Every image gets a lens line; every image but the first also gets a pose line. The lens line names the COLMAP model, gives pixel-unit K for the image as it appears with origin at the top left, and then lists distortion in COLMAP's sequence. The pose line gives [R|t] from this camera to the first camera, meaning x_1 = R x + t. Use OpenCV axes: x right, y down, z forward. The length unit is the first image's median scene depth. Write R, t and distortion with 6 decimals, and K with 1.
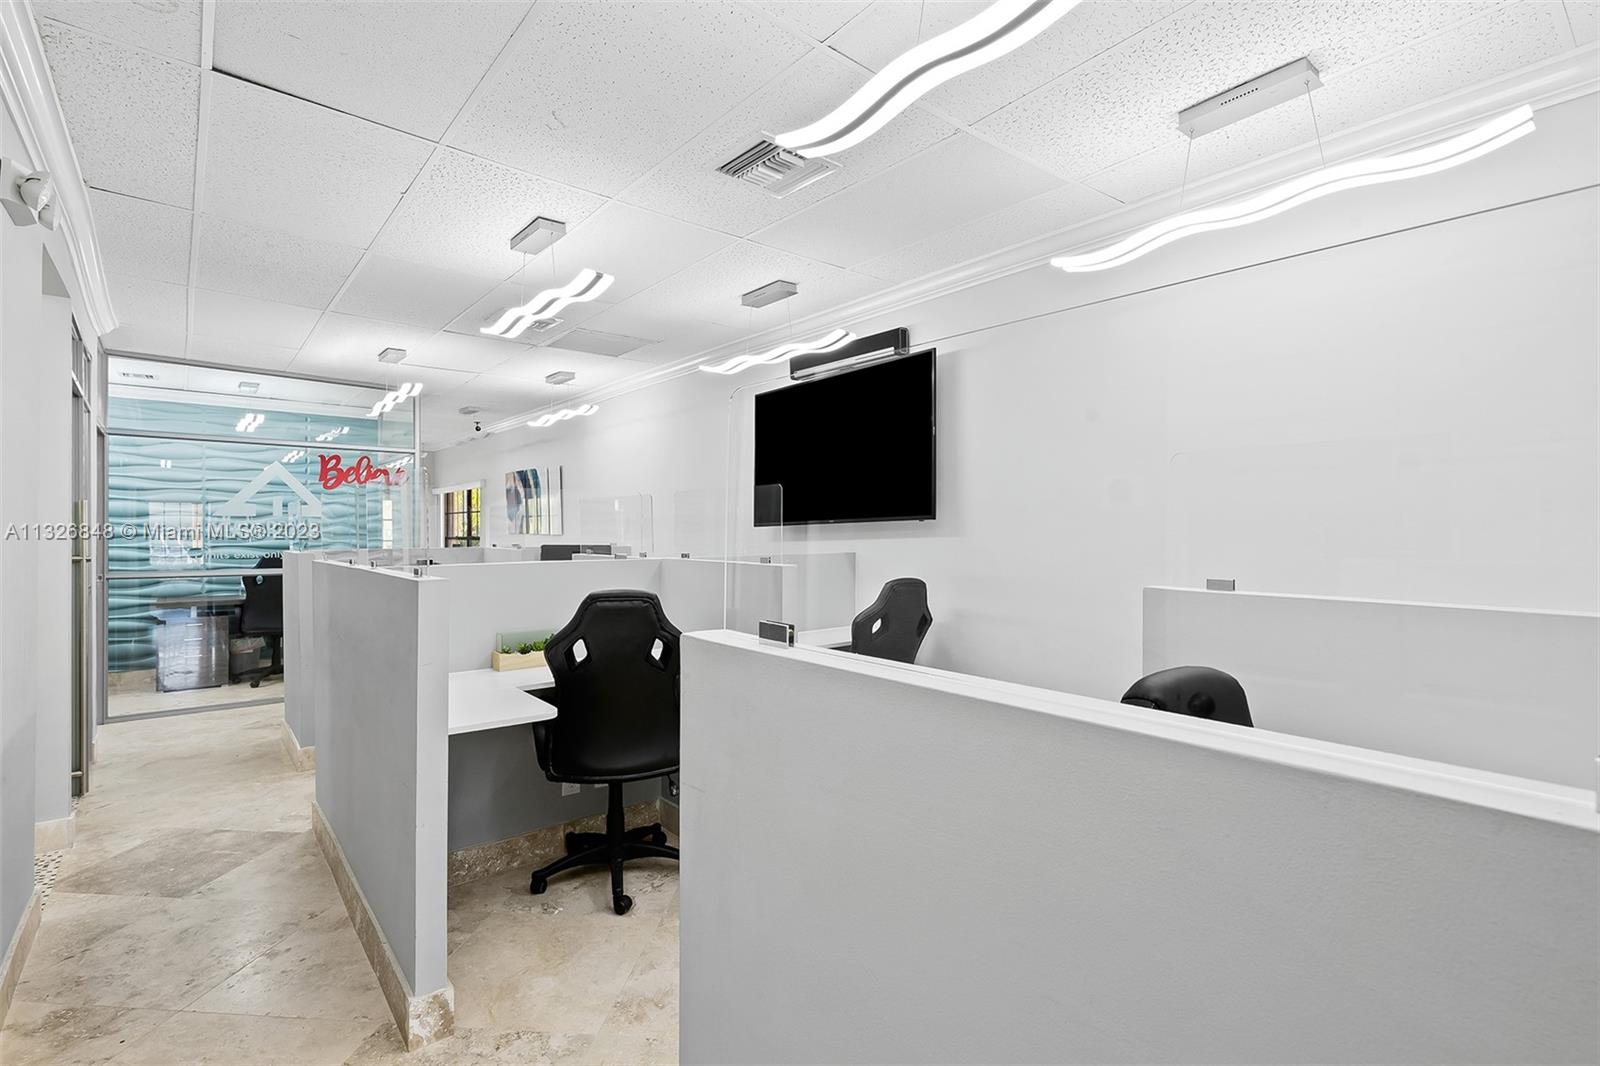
lens RADIAL K [[757.6, 0, 800.0], [0, 757.6, 533.0], [0, 0, 1]] dist [0.011283, -0.000796]
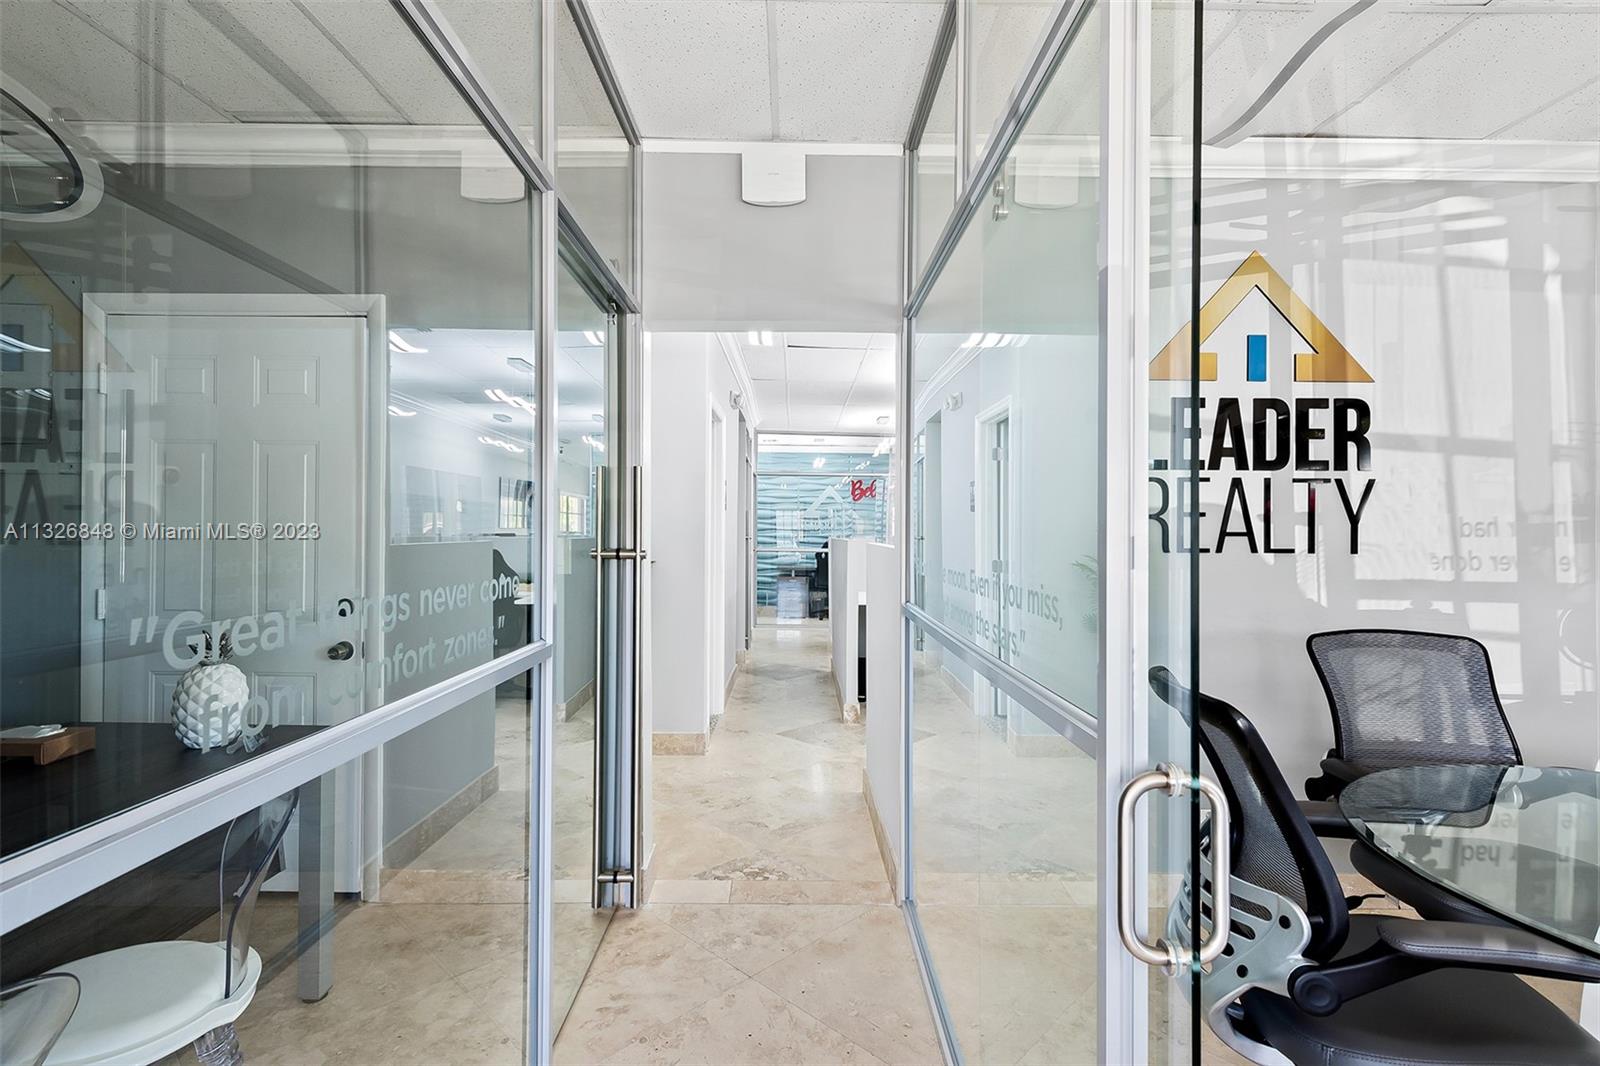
lens RADIAL K [[757.6, 0, 800.0], [0, 757.6, 533.0], [0, 0, 1]] dist [0.011283, -0.000796]
pose [[0.778711, 0.003860, -0.627371, 0.307053], [-0.004947, 0.999988, 0.000013, 0.011668], [0.627363, 0.003093, 0.778721, -0.342534]]
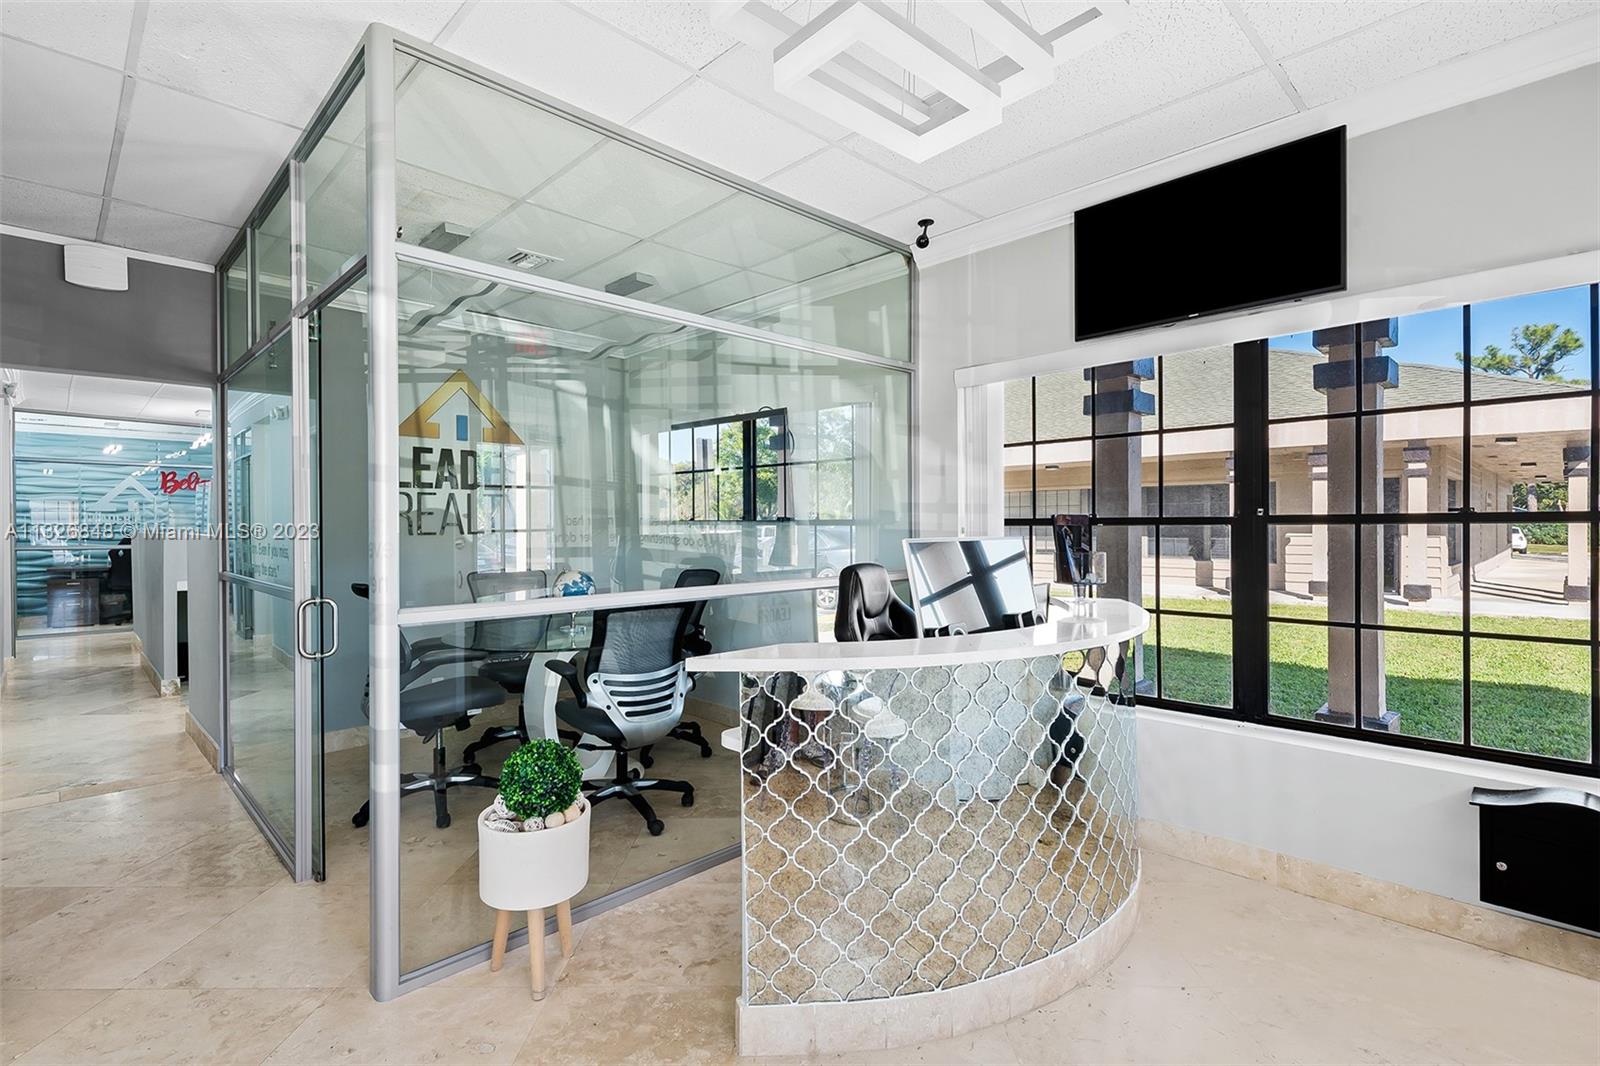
lens RADIAL K [[757.6, 0, 800.0], [0, 757.6, 533.0], [0, 0, 1]] dist [0.011283, -0.000796]
pose [[0.995792, -0.004873, 0.091513, 0.502231], [0.004149, 0.999959, 0.008104, 0.014756], [-0.091549, -0.007690, 0.995771, -0.642752]]
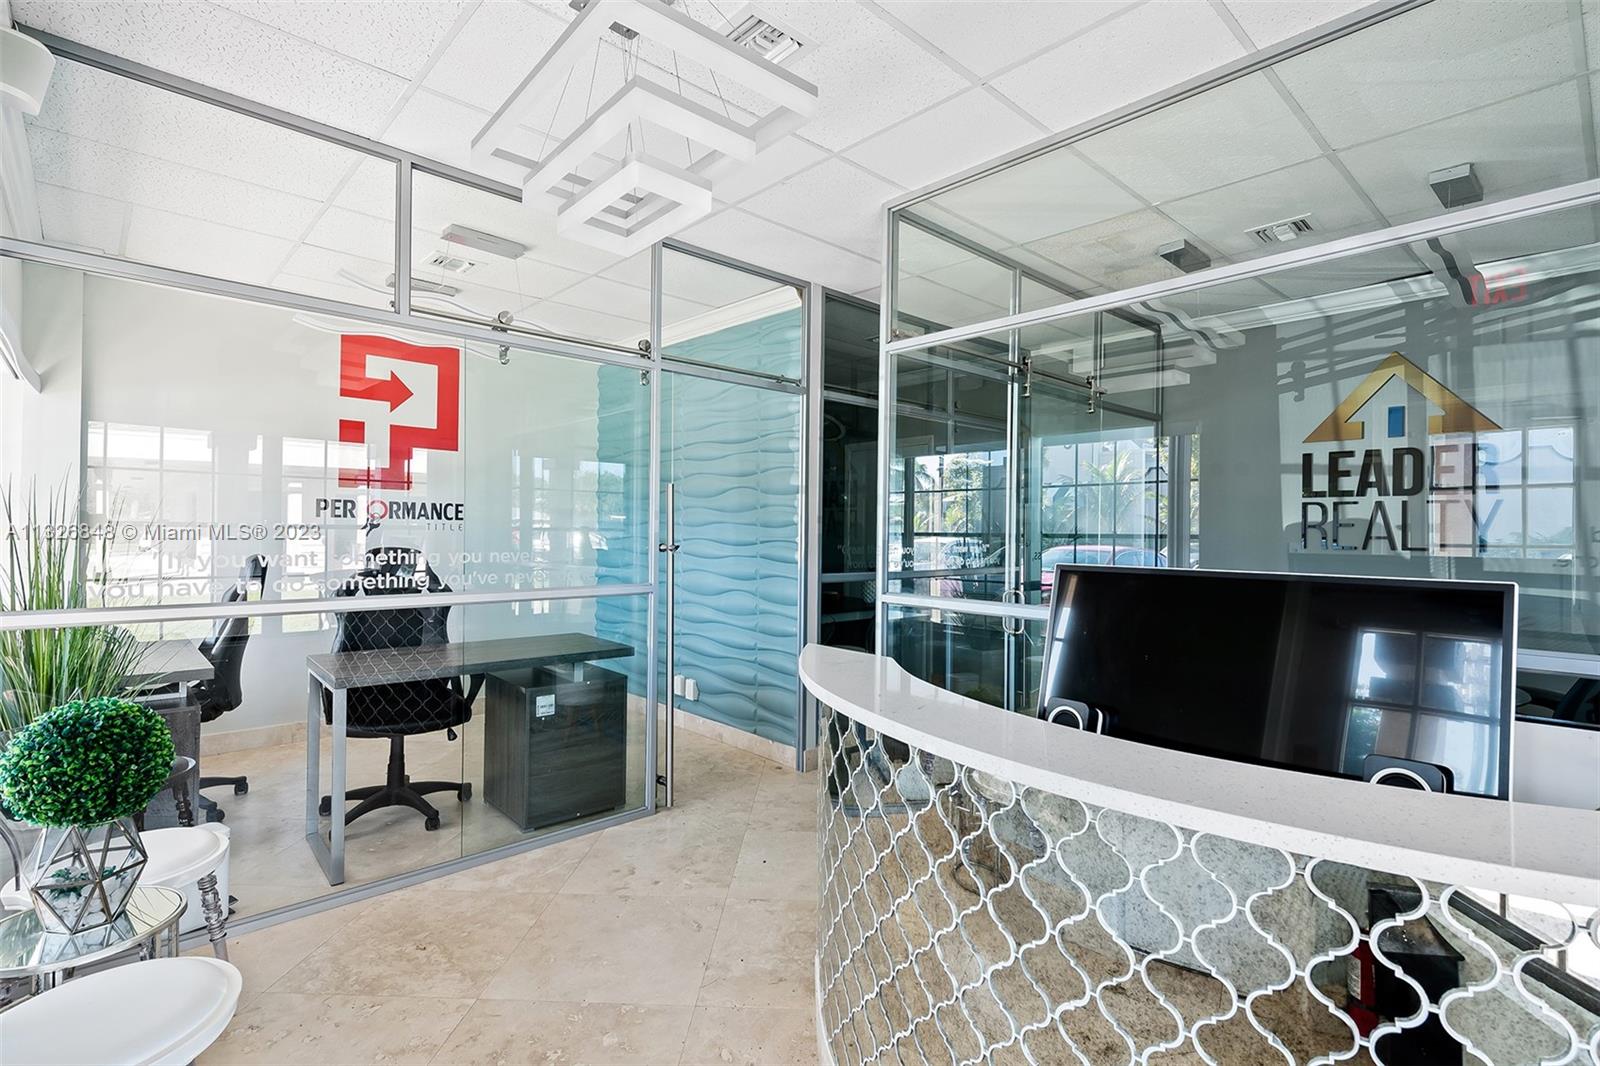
lens RADIAL K [[757.6, 0, 800.0], [0, 757.6, 533.0], [0, 0, 1]] dist [0.011283, -0.000796]
pose [[0.054241, 0.002440, -0.998525, 0.833076], [-0.012948, 0.999915, 0.001740, 0.012091], [0.998444, 0.012835, 0.054268, -0.387250]]
